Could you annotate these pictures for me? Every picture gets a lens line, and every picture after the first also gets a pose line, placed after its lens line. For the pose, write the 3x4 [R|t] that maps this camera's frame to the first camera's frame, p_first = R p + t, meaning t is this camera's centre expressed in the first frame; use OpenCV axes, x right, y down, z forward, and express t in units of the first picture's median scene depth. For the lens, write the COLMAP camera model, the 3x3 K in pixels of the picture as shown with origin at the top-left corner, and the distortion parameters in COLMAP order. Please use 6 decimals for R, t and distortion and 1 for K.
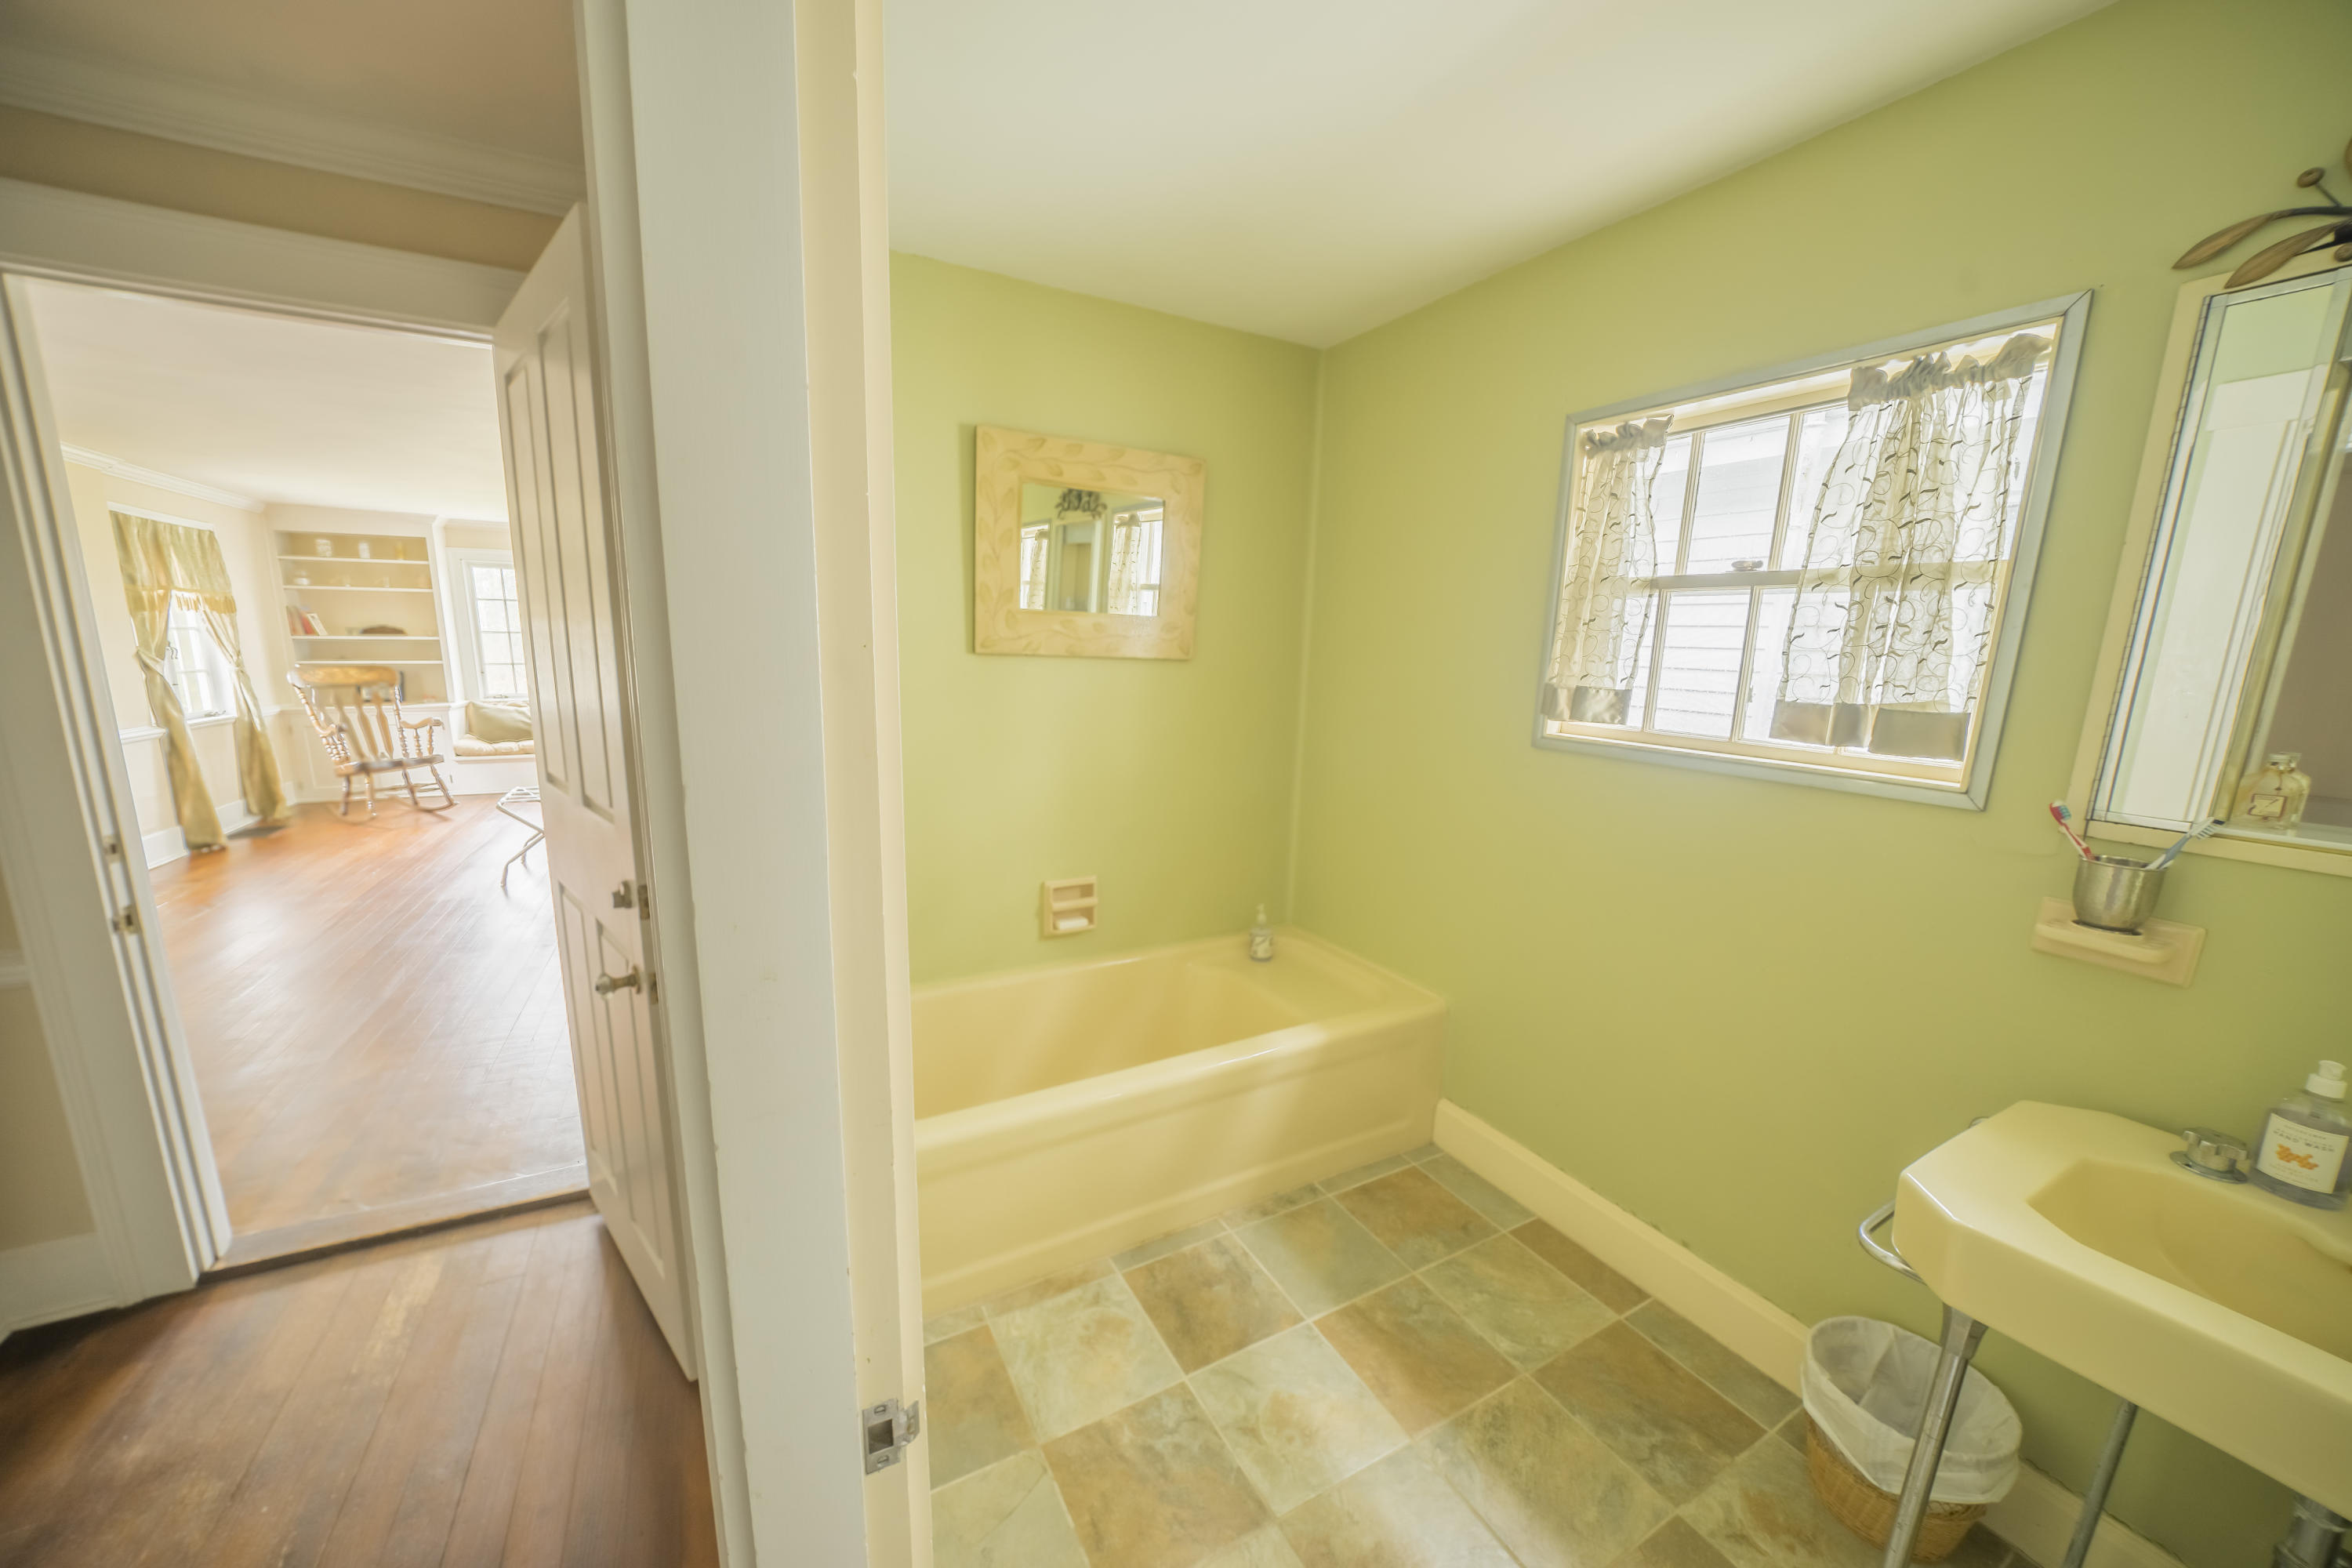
lens RADIAL K [[832.6, 0, 1162.8], [0, 832.6, 798.6], [0, 0, 1]] dist [-0.031004, 0.005096]
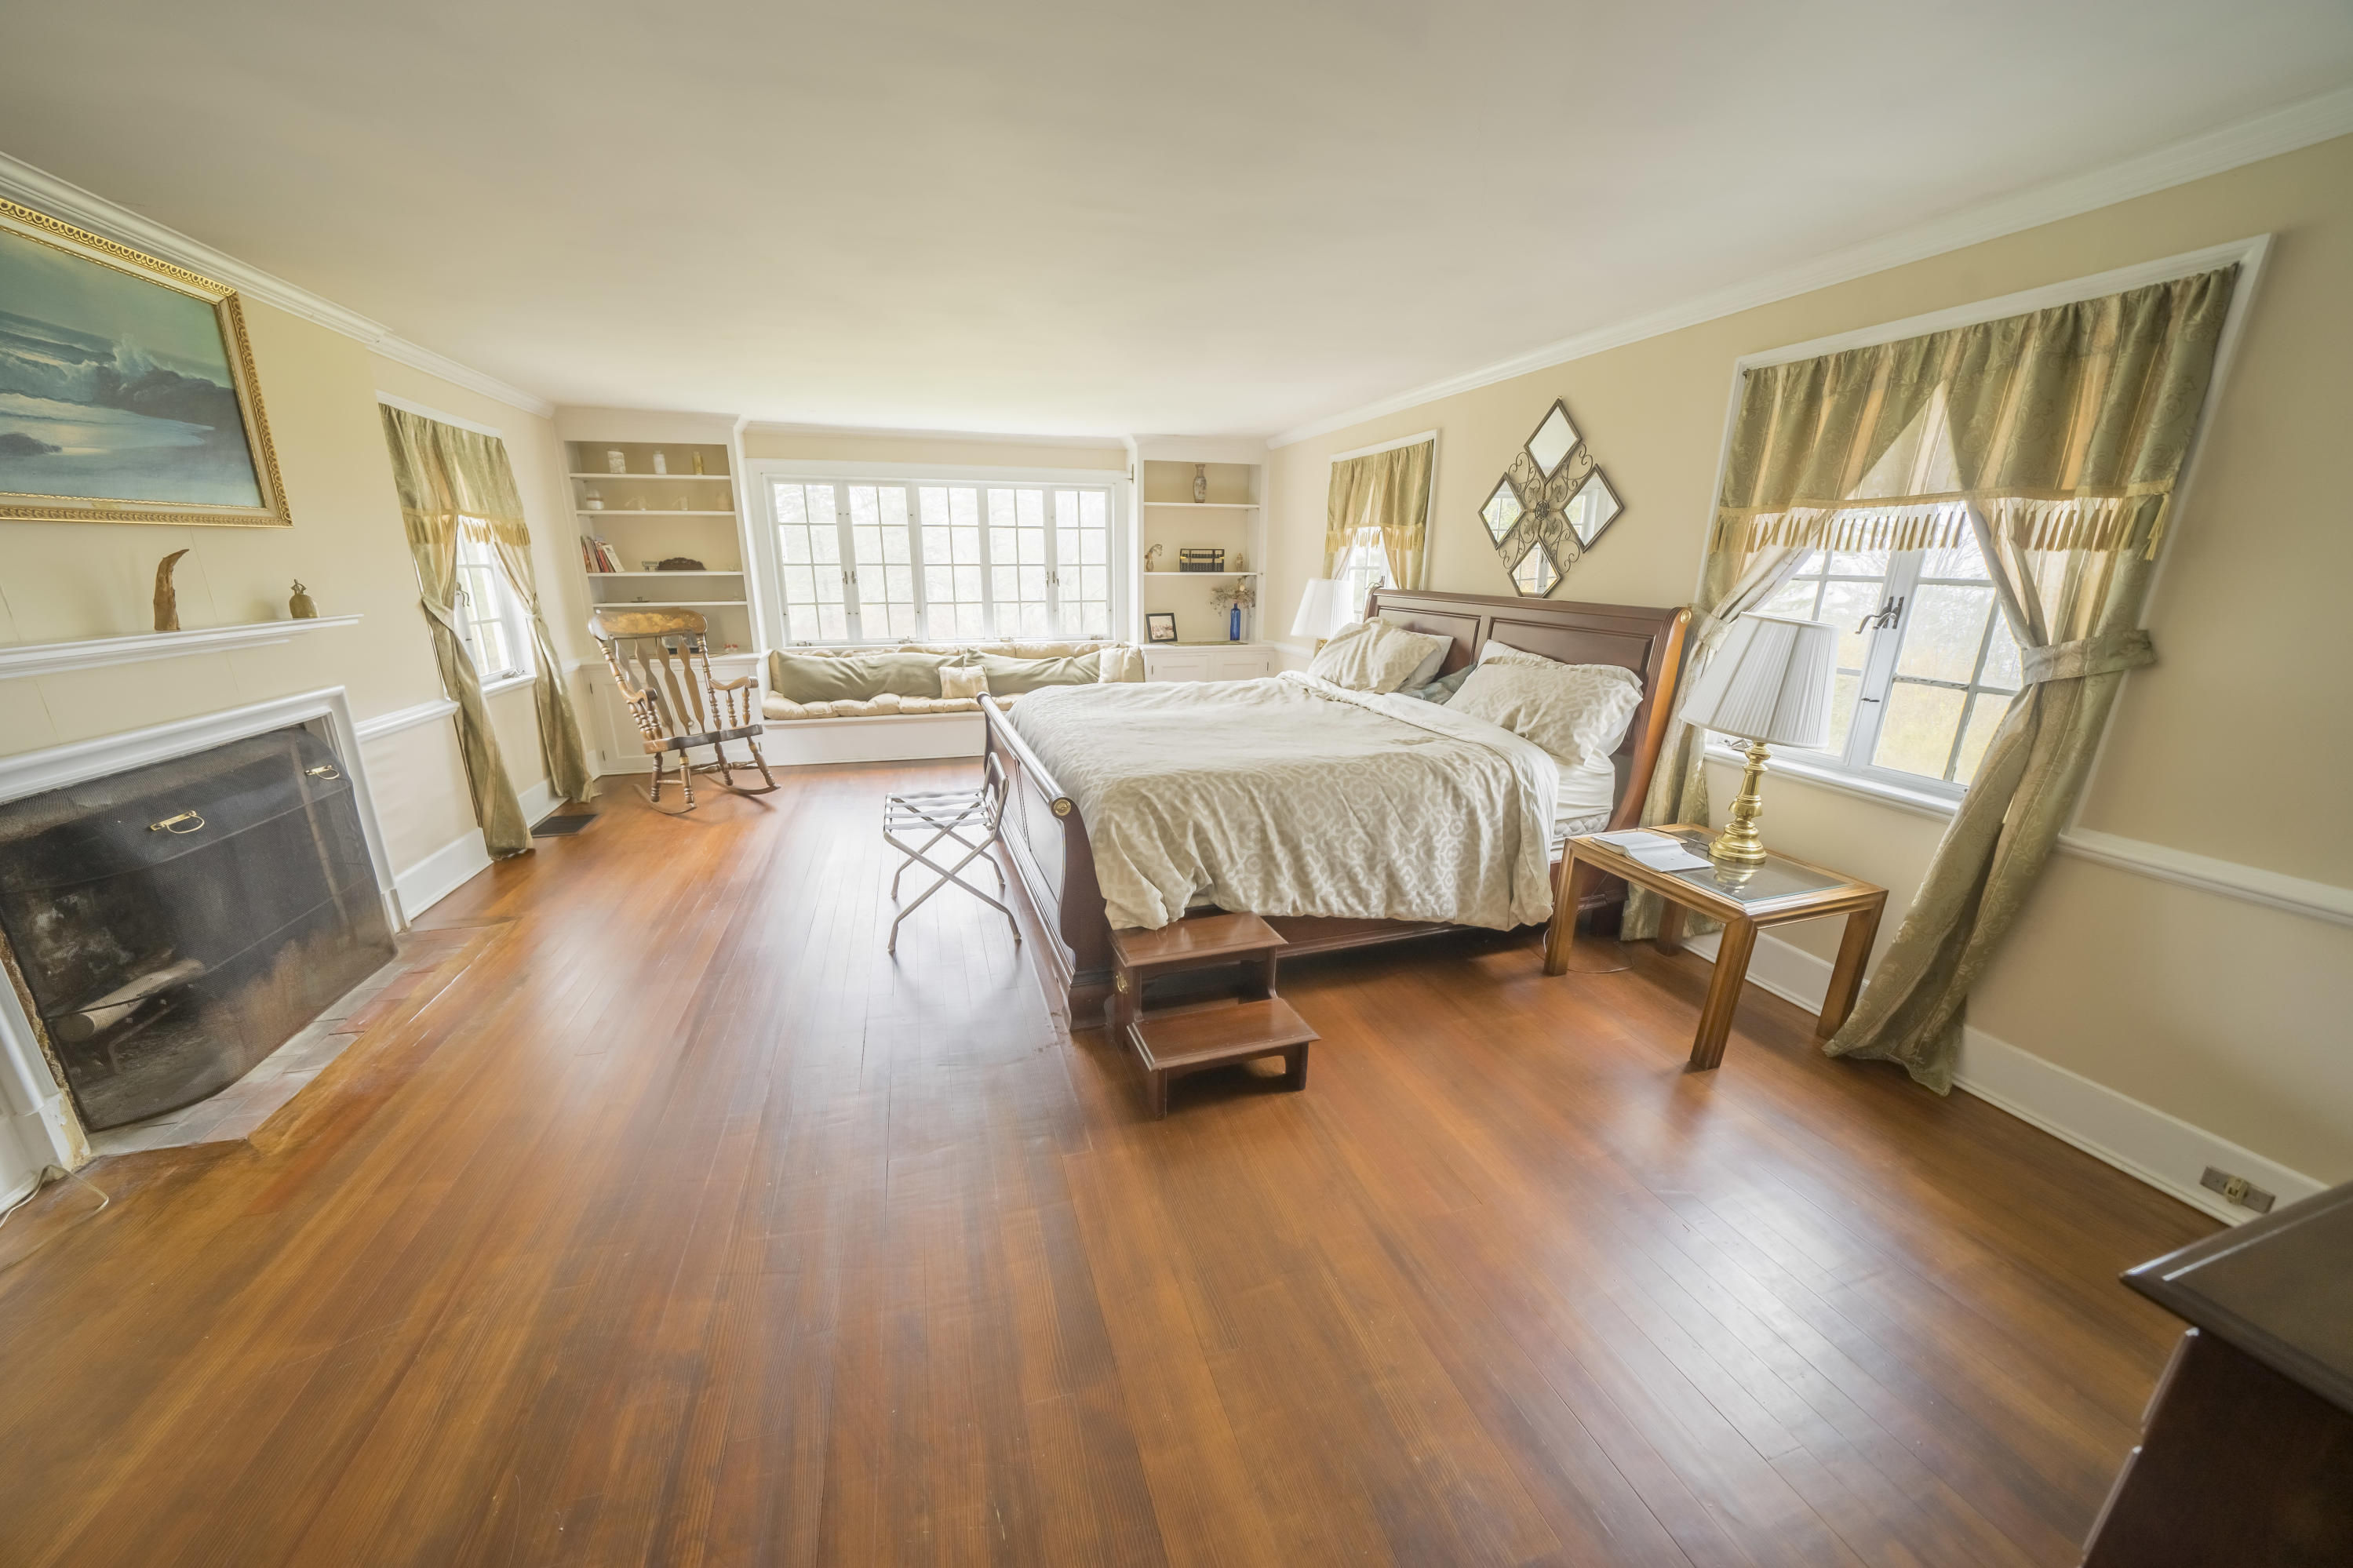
lens RADIAL K [[832.8, 0, 1163.3], [0, 832.8, 798.6], [0, 0, 1]] dist [-0.031004, 0.005096]
pose [[0.979445, 0.037806, -0.198137, -0.361944], [-0.020470, 0.995837, 0.088827, -0.064497], [0.200670, -0.082945, 0.976141, 0.311050]]
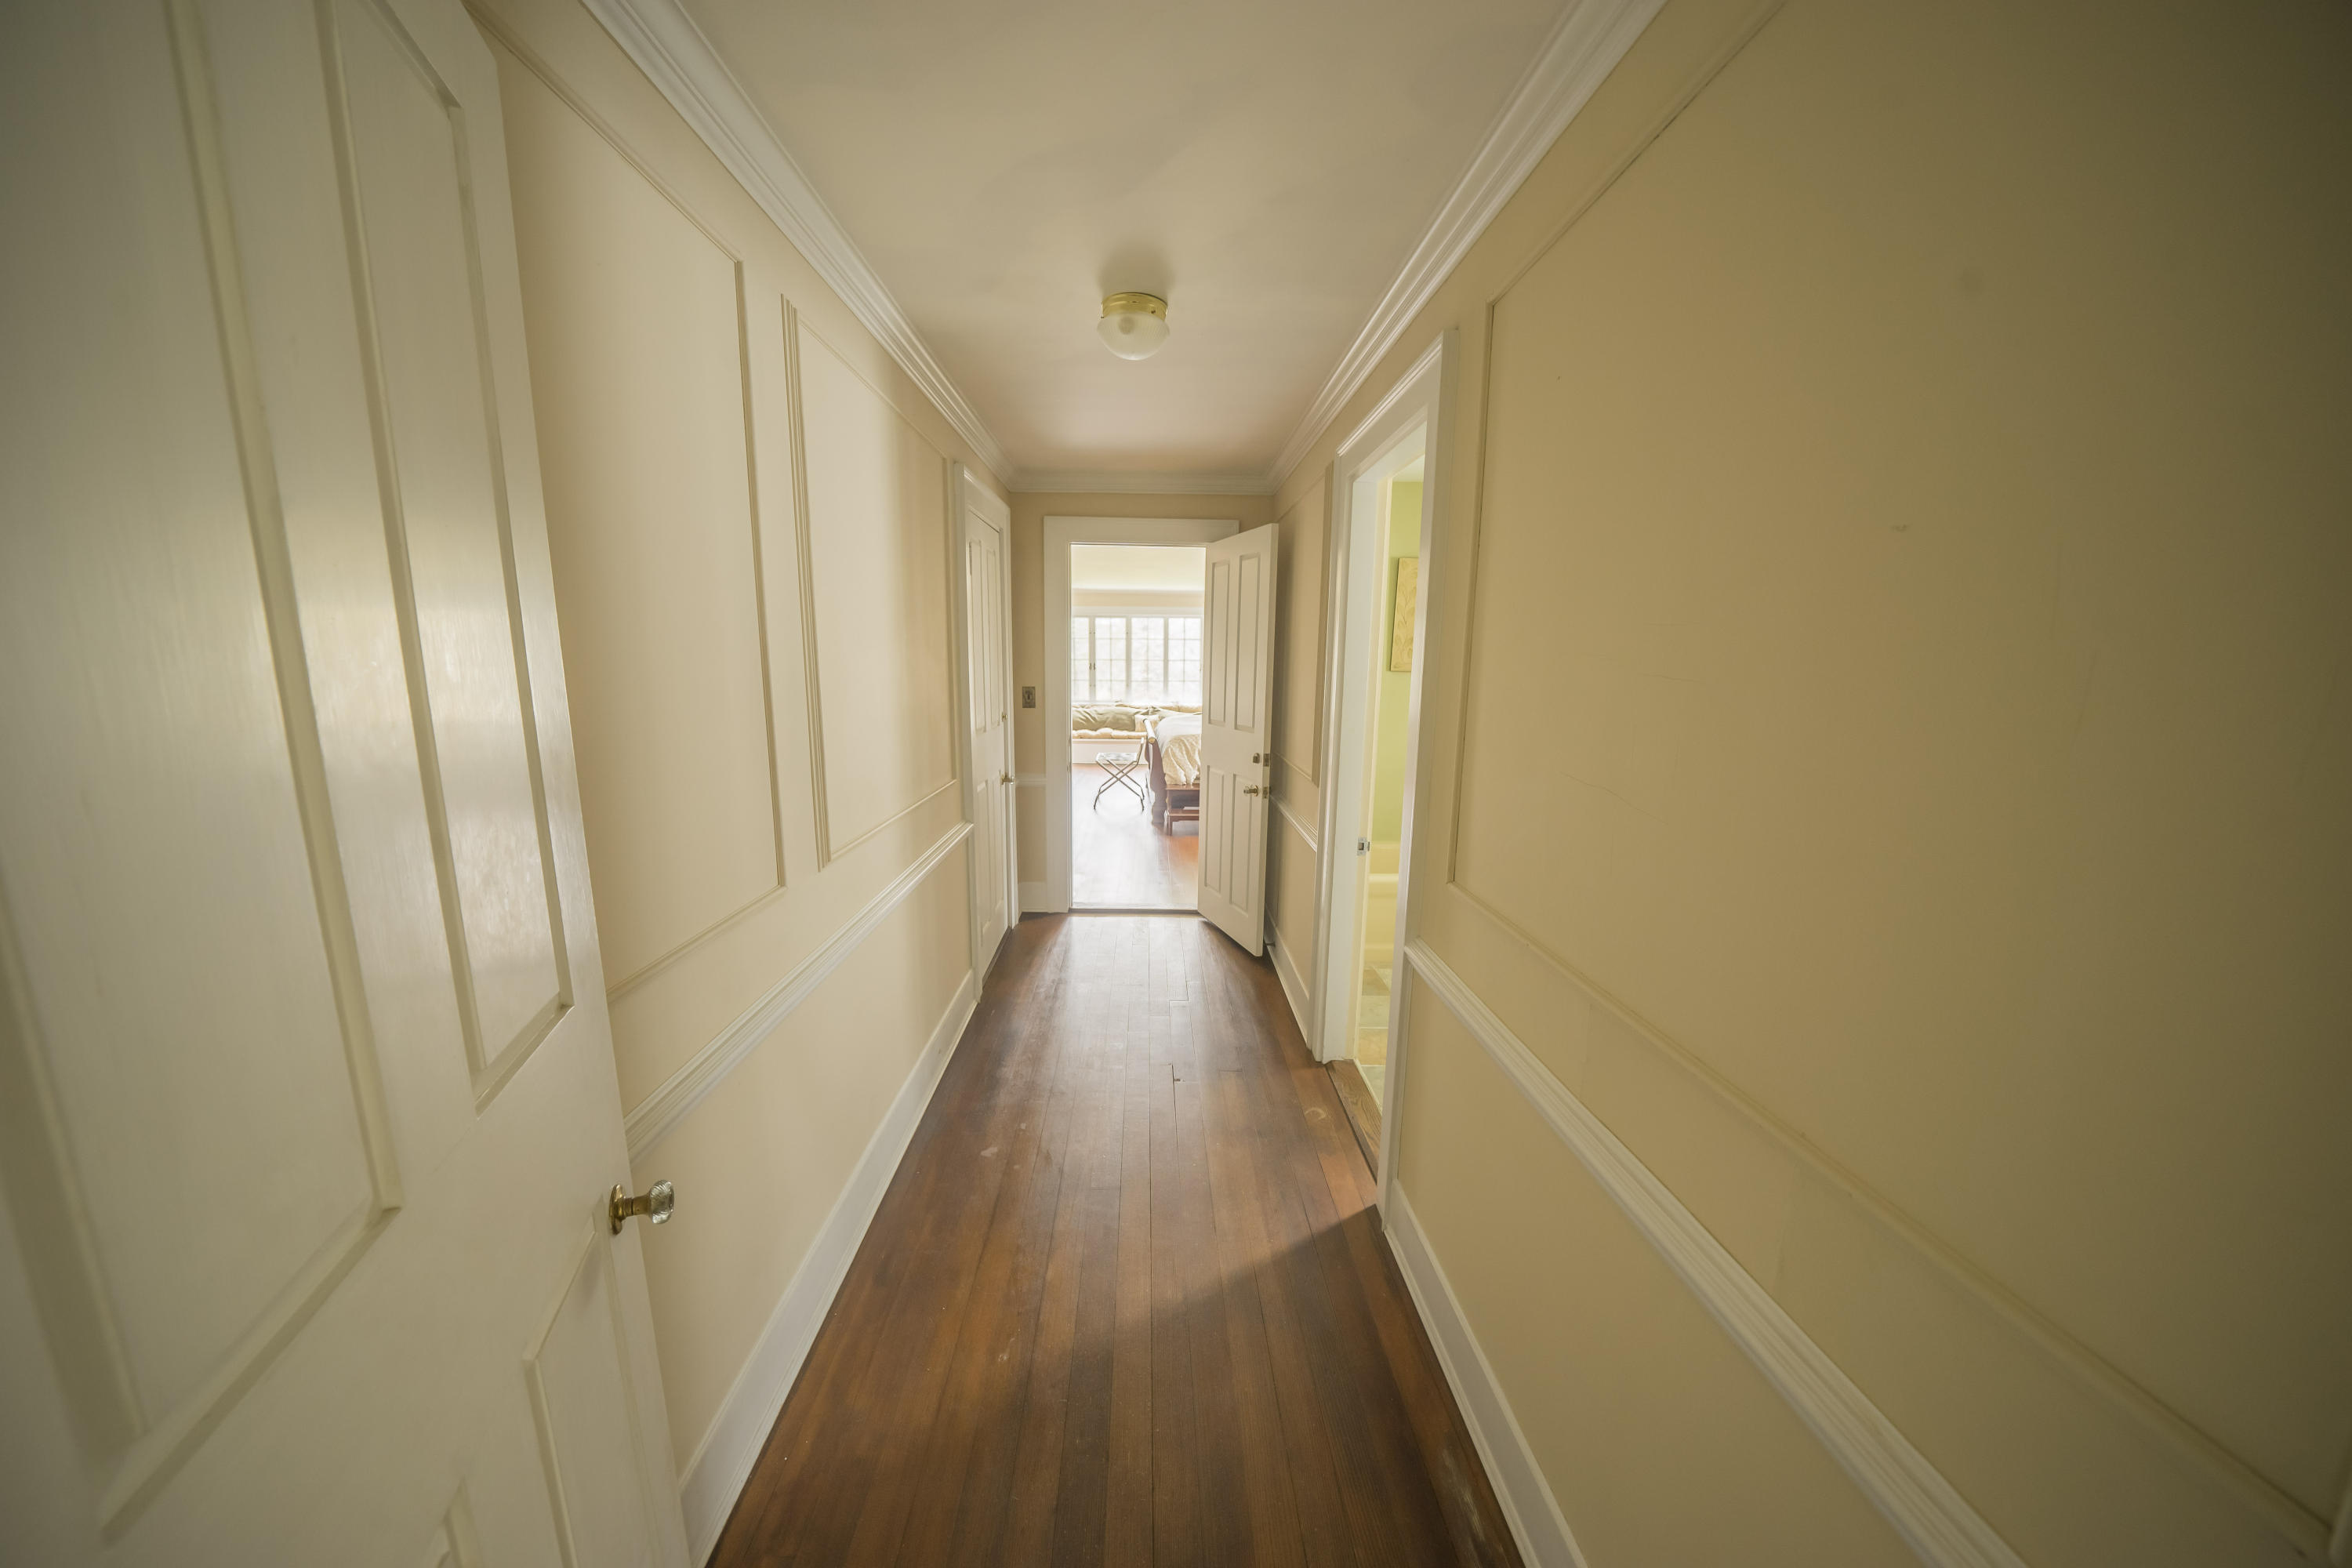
lens RADIAL K [[832.6, 0, 1162.8], [0, 832.6, 798.6], [0, 0, 1]] dist [-0.031004, 0.005096]
pose [[0.890610, 0.063500, -0.450312, 0.075528], [-0.074540, 0.997195, -0.006805, 0.068477], [0.448617, 0.039627, 0.892845, -0.376644]]
